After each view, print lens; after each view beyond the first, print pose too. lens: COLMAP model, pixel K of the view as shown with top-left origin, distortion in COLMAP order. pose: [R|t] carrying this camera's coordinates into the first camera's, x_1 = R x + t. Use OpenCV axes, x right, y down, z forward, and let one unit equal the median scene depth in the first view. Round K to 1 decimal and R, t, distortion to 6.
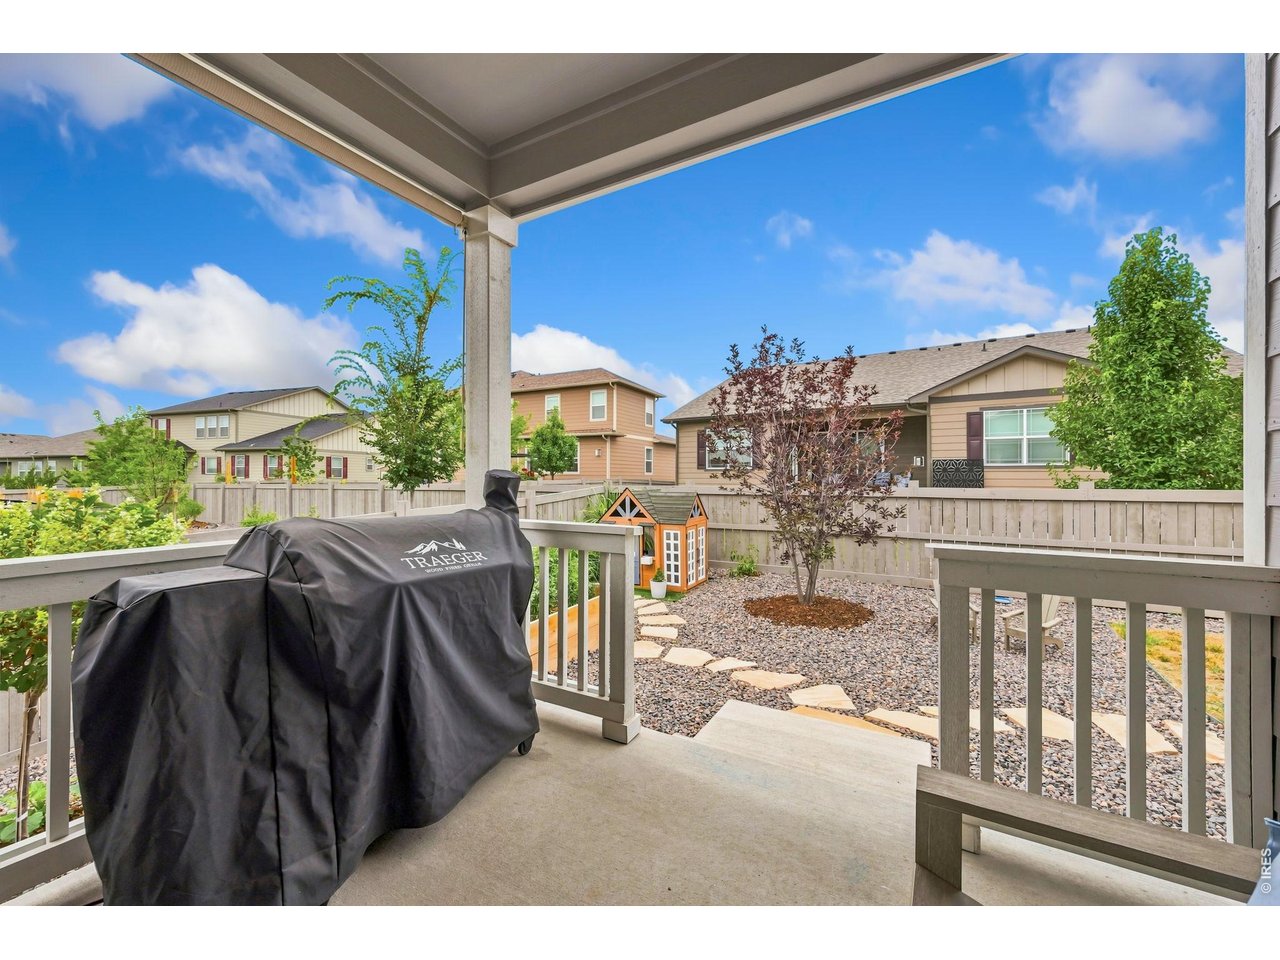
lens RADIAL K [[507.1, 0, 643.1], [0, 507.1, 476.8], [0, 0, 1]] dist [-0.001505, -0.000413]
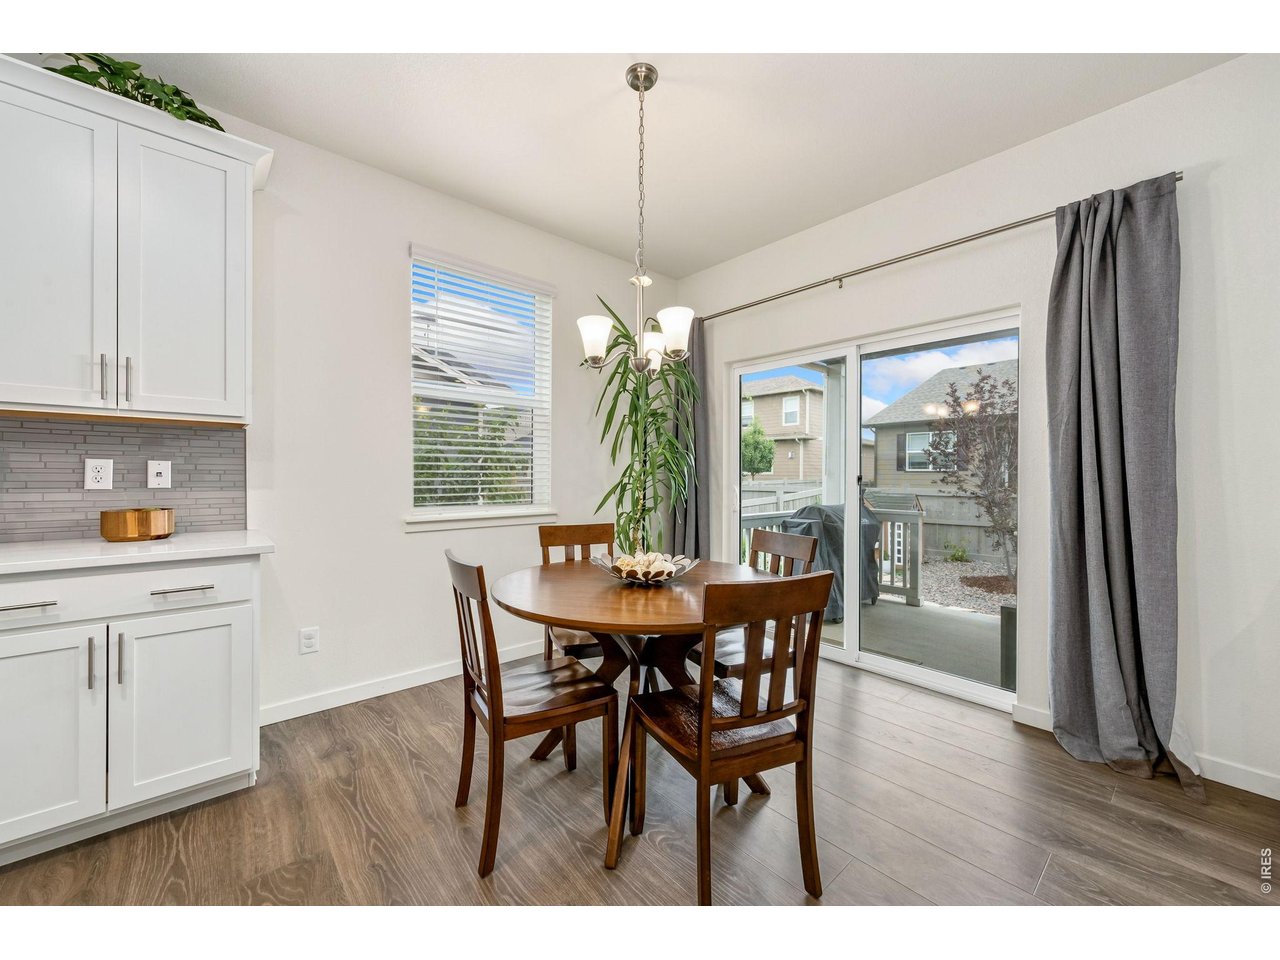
lens RADIAL K [[507.1, 0, 638.1], [0, 507.1, 477.7], [0, 0, 1]] dist [-0.001505, -0.000413]
pose [[0.944676, 0.003457, -0.327987, -0.057301], [-0.000967, 0.999969, 0.007754, -0.008230], [0.328004, -0.007008, 0.944650, -0.185534]]
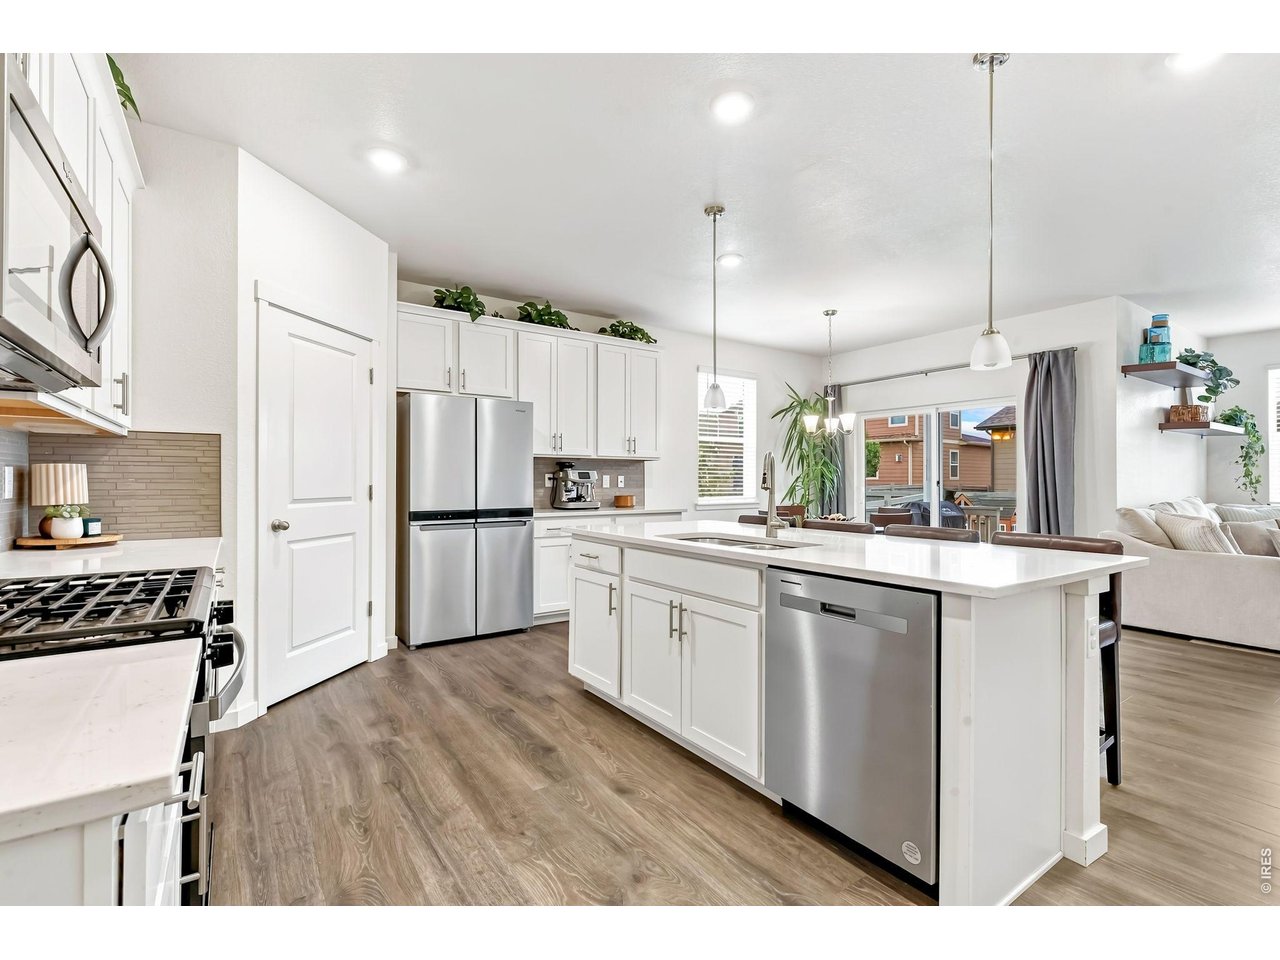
lens RADIAL K [[587.8, 0, 643.5], [0, 587.8, 472.4], [0, 0, 1]] dist [0.003653, 0.000350]
pose [[0.900036, -0.007413, -0.435752, -0.049431], [0.002683, 0.999931, -0.011469, -0.009081], [0.435807, 0.009153, 0.899994, -0.364017]]
